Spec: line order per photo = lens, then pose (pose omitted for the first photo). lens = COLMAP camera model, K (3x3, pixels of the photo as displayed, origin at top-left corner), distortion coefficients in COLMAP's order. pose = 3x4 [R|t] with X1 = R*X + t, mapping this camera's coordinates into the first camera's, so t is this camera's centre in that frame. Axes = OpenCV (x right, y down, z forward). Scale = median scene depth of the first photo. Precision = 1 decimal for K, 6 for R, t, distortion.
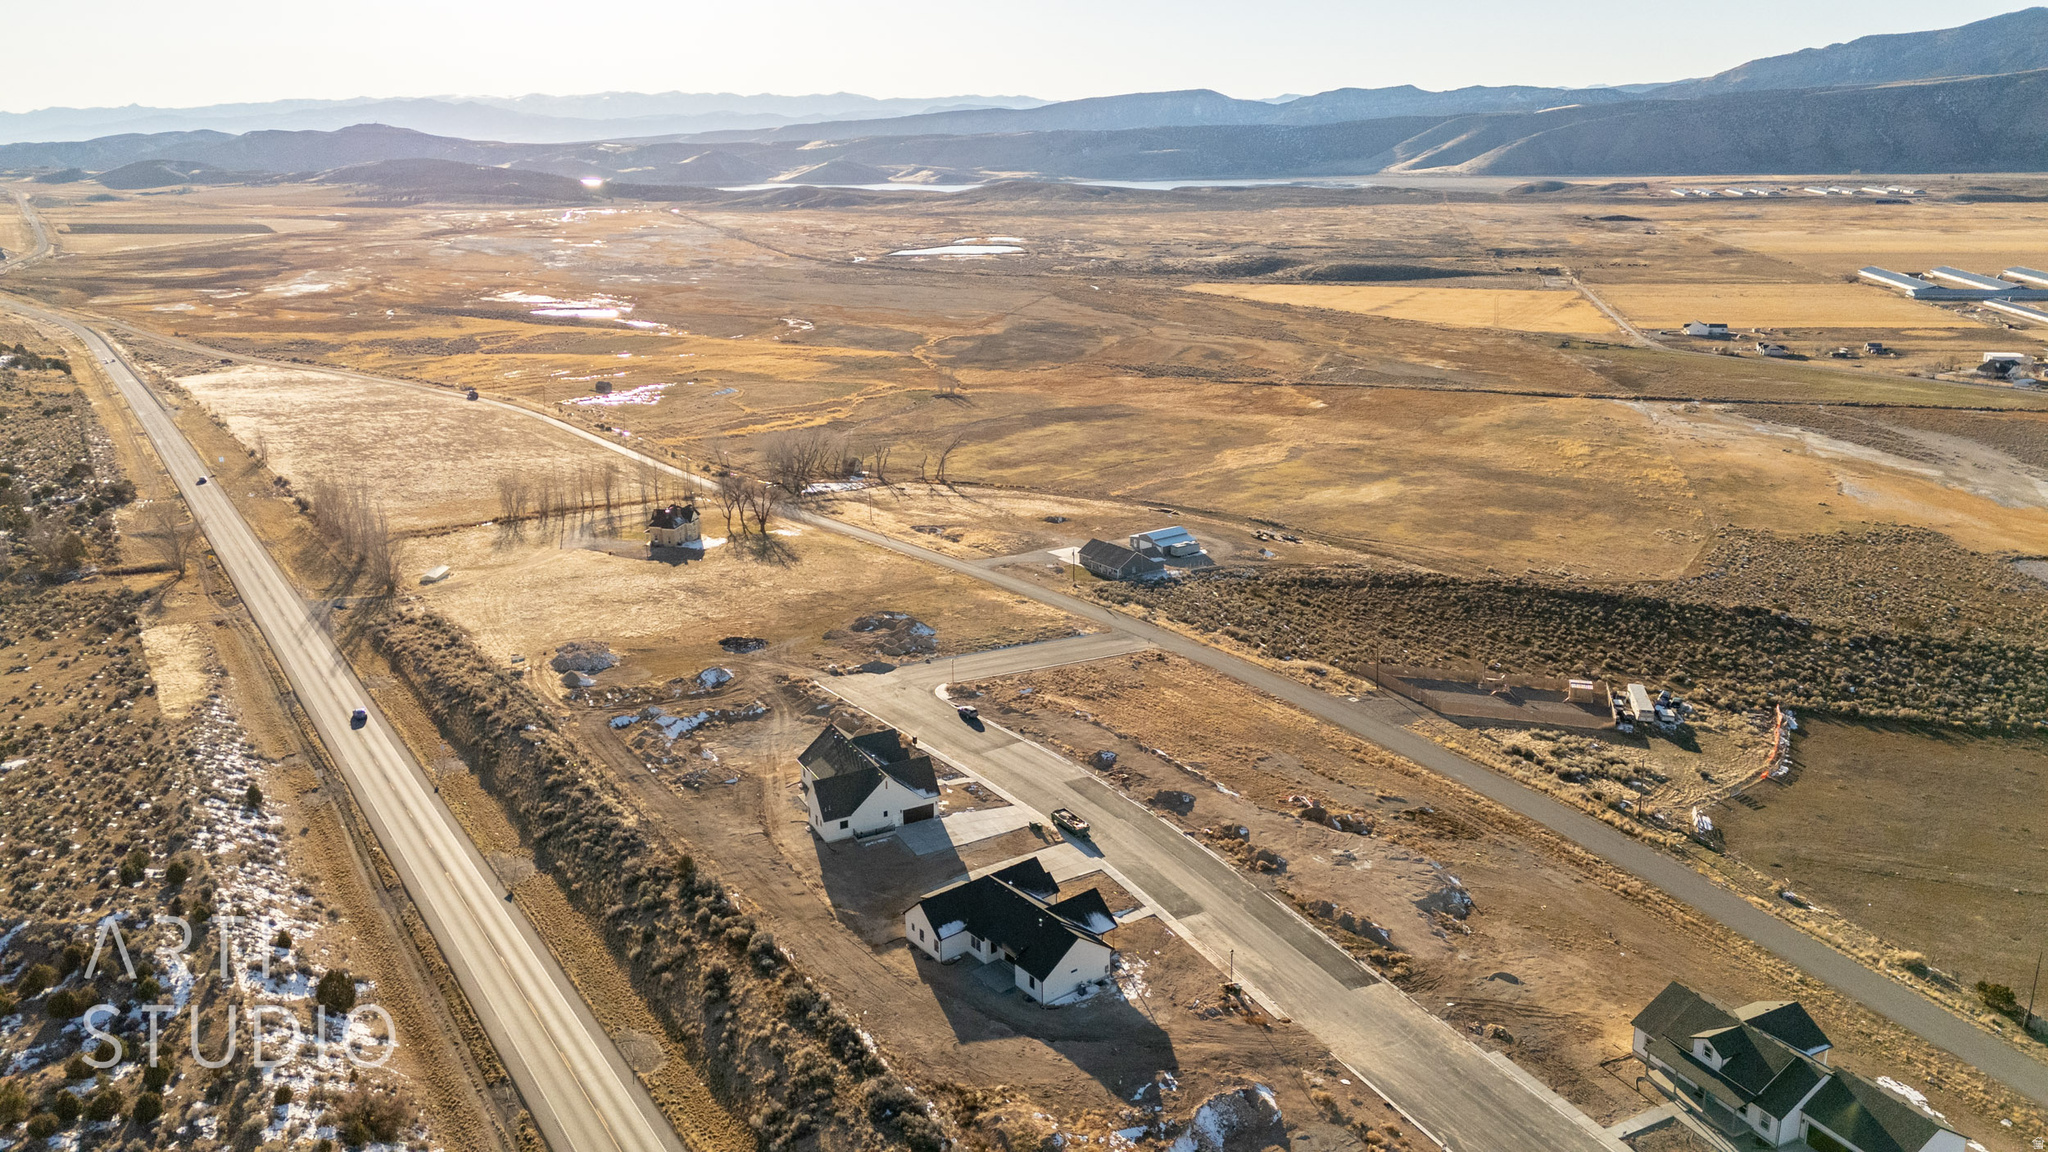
lens RADIAL K [[1494.5, 0, 1030.0], [0, 1494.5, 570.6], [0, 0, 1]] dist [0.088053, -0.079253]
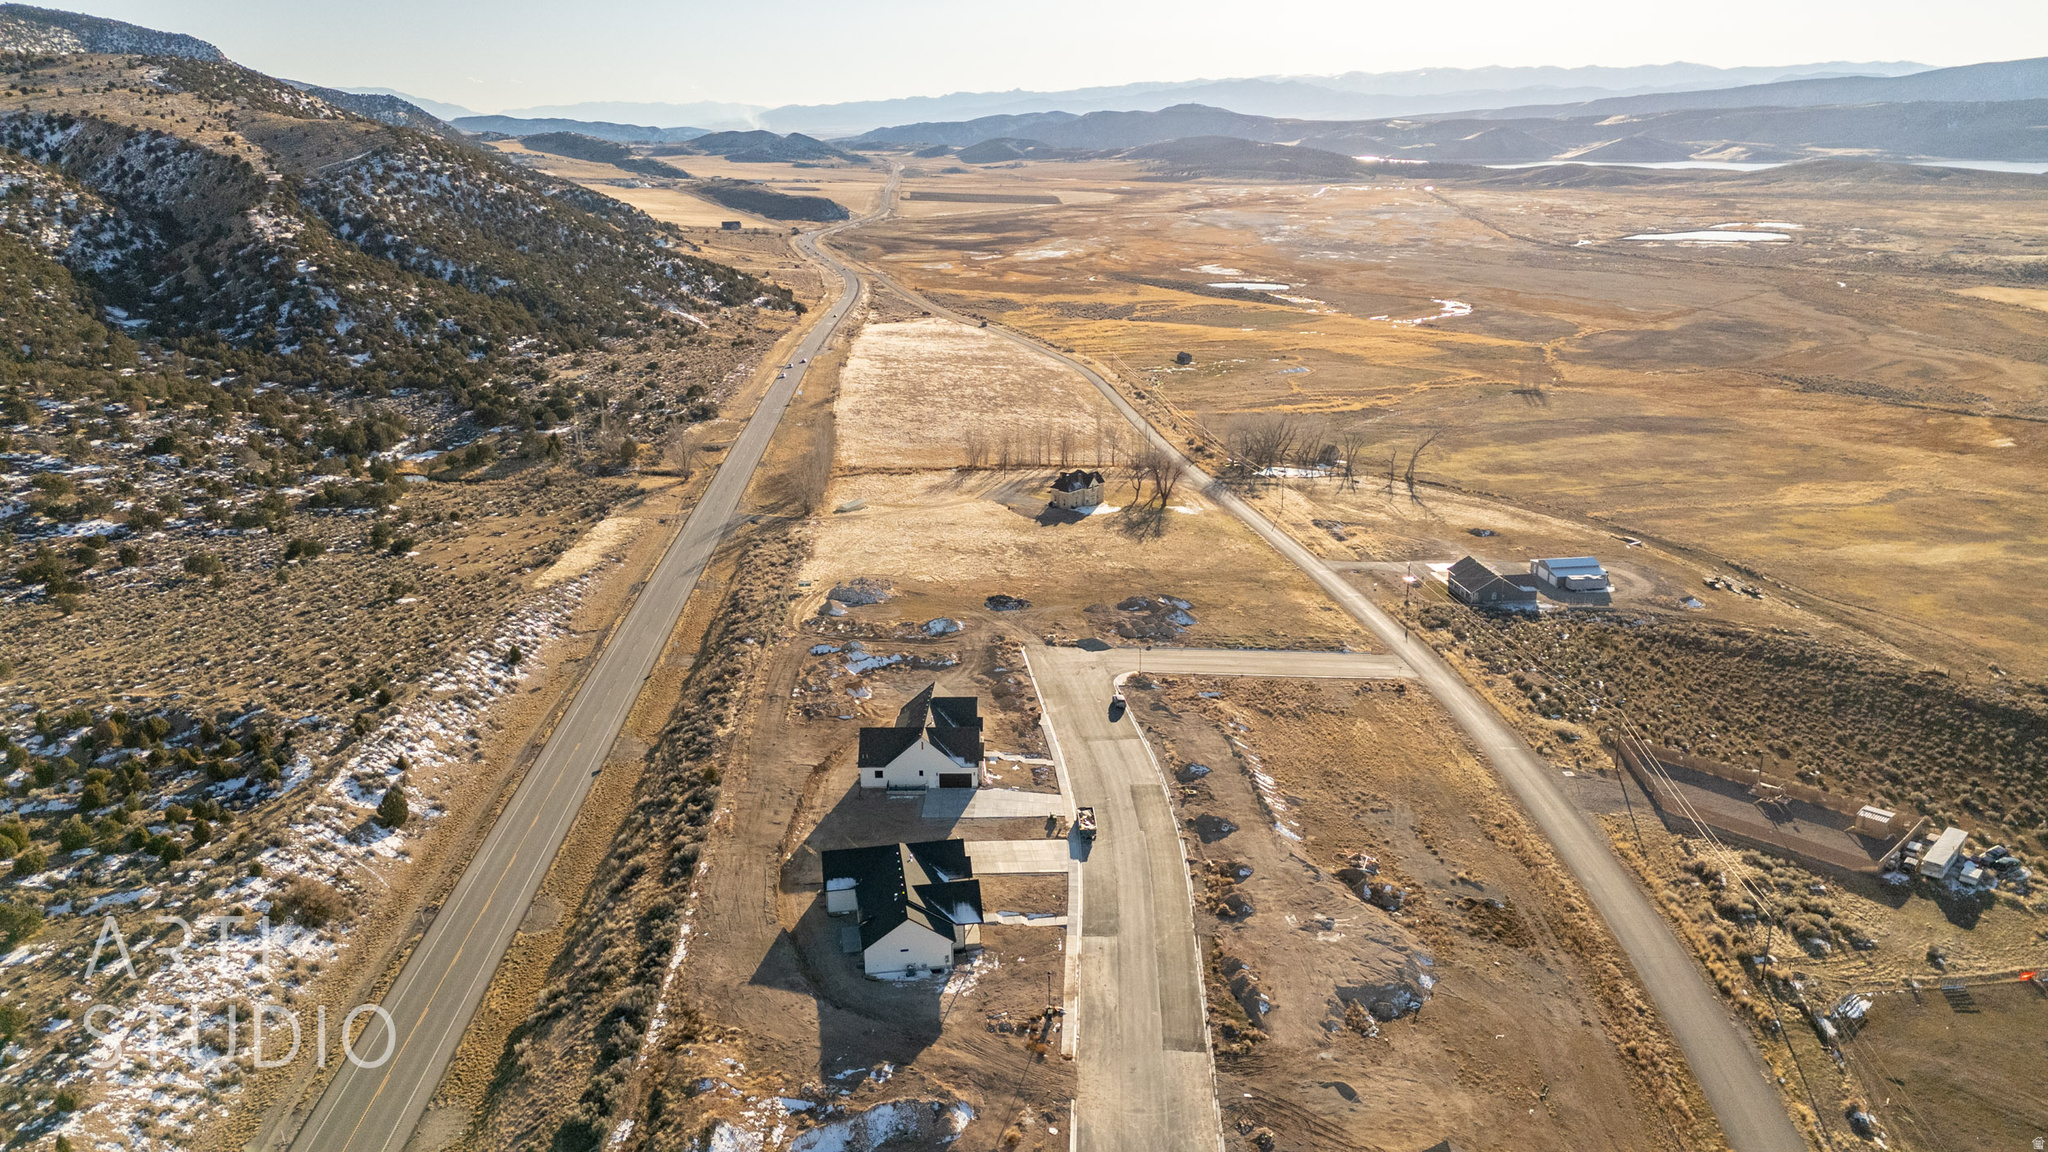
lens RADIAL K [[1494.5, 0, 1029.7], [0, 1494.5, 570.7], [0, 0, 1]] dist [0.088053, -0.079253]
pose [[0.875286, 0.144232, -0.461597, 0.184121], [-0.137638, 0.989312, 0.048133, -0.015847], [0.463606, 0.021403, 0.885783, 0.048760]]
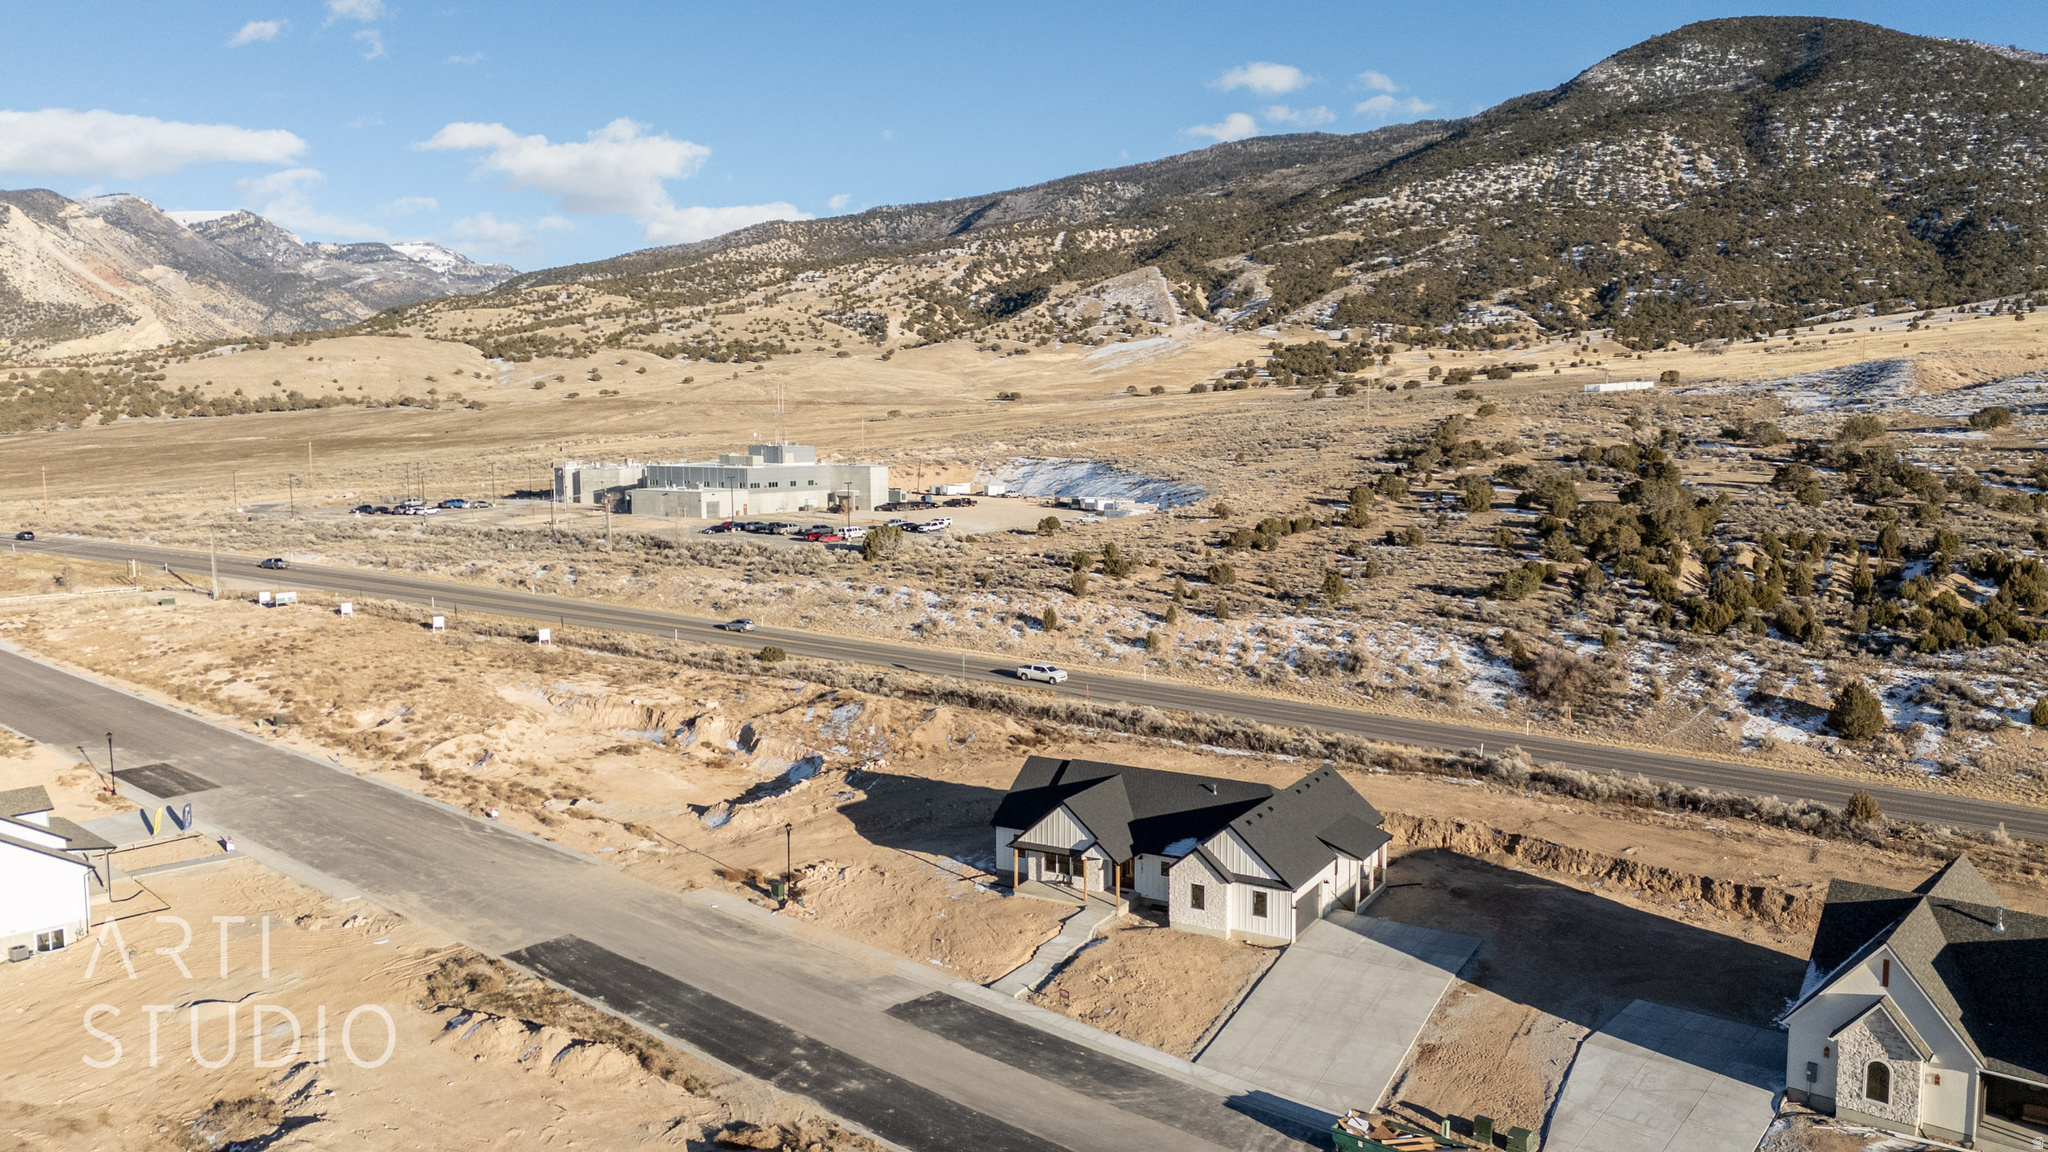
lens RADIAL K [[1494.5, 0, 1029.0], [0, 1494.5, 569.1], [0, 0, 1]] dist [0.088053, -0.079253]
pose [[-0.926655, 0.053236, -0.372124, 0.089278], [-0.092664, 0.927025, 0.363371, -0.018457], [0.364312, 0.371202, -0.854099, 0.516974]]
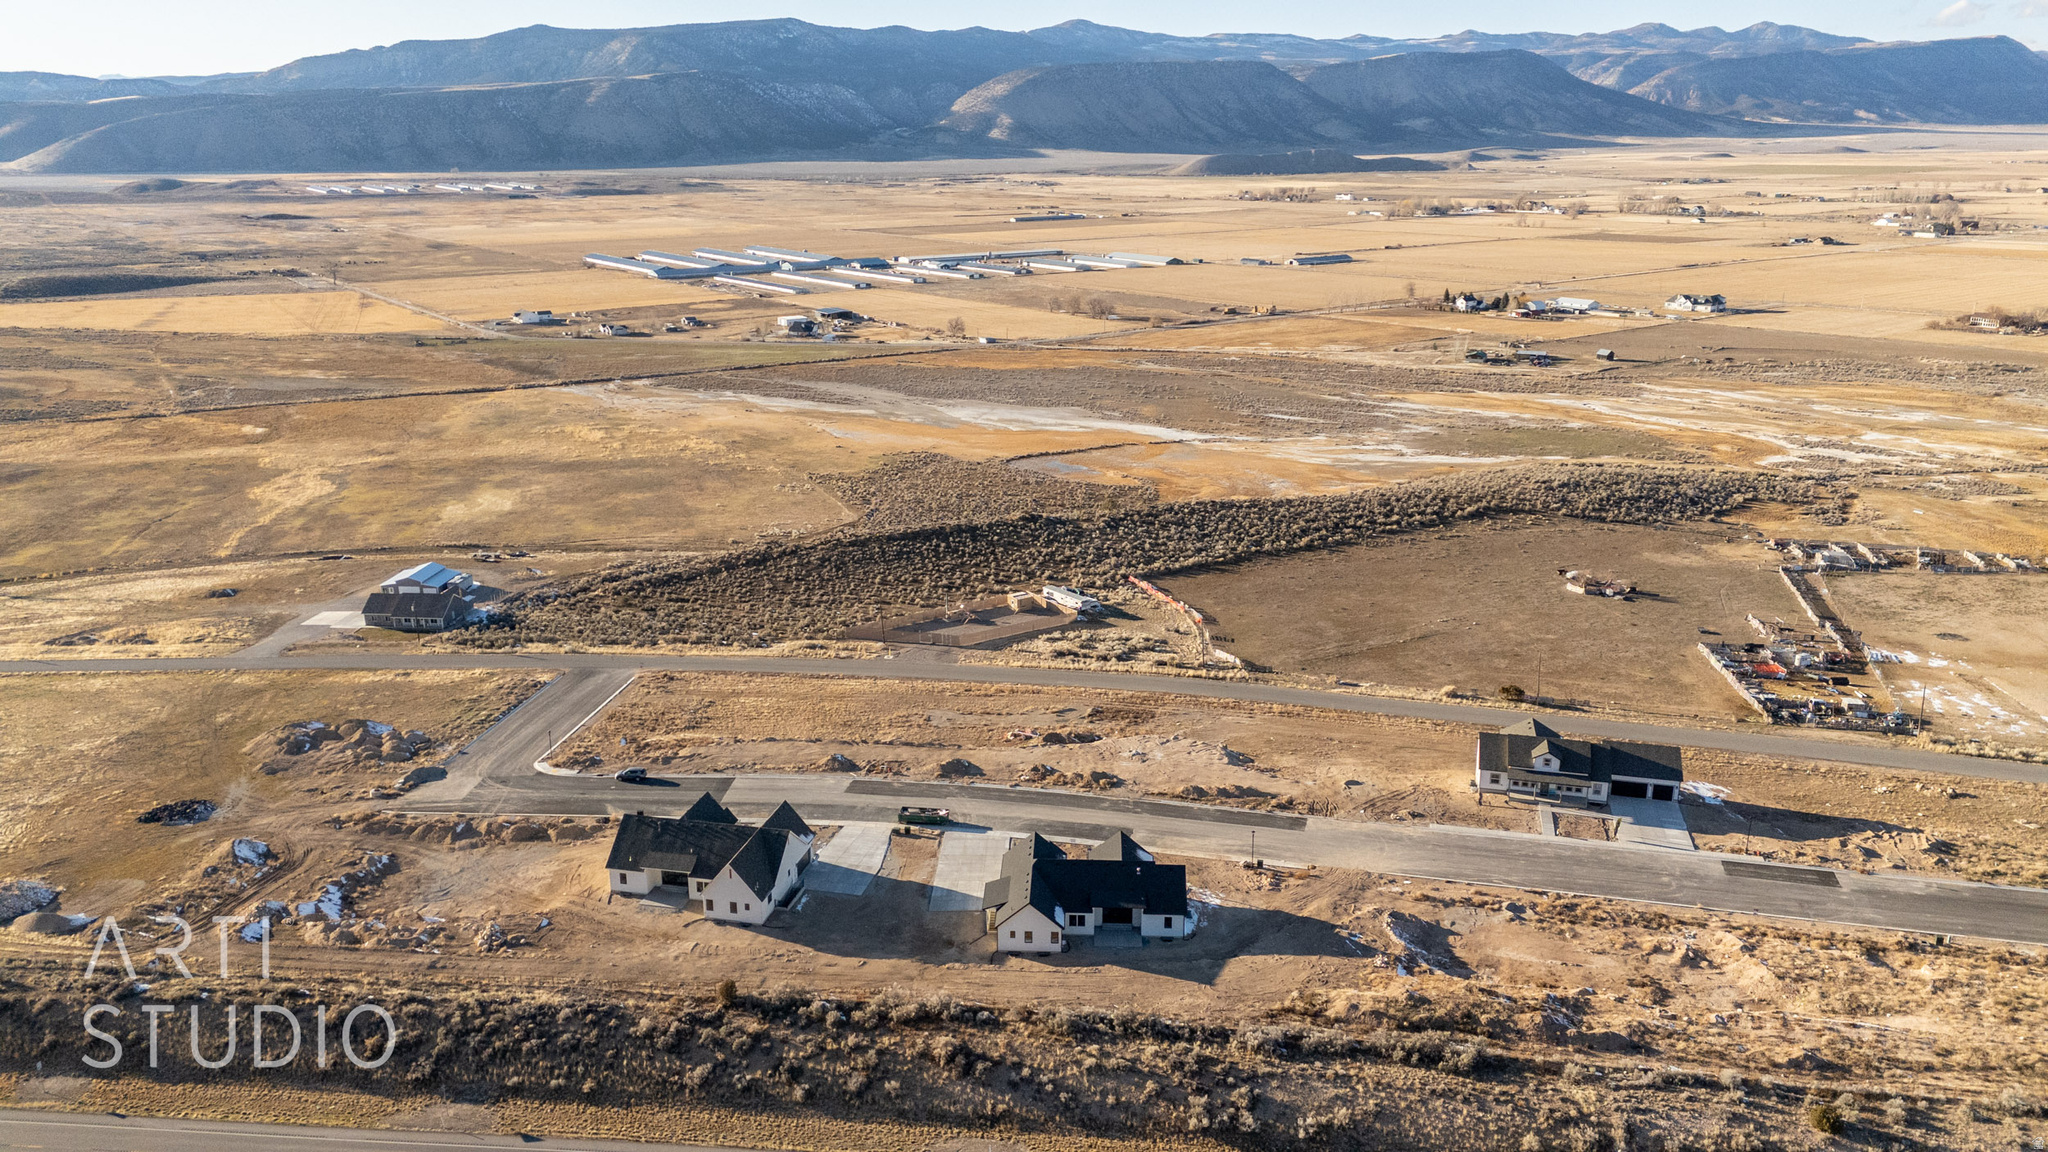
lens RADIAL K [[1494.5, 0, 1034.2], [0, 1494.5, 563.8], [0, 0, 1]] dist [0.088053, -0.079253]
pose [[0.647740, -0.207446, 0.733075, -0.267675], [0.209633, 0.973603, 0.090280, -0.029161], [-0.732452, 0.095199, 0.674130, 0.116010]]
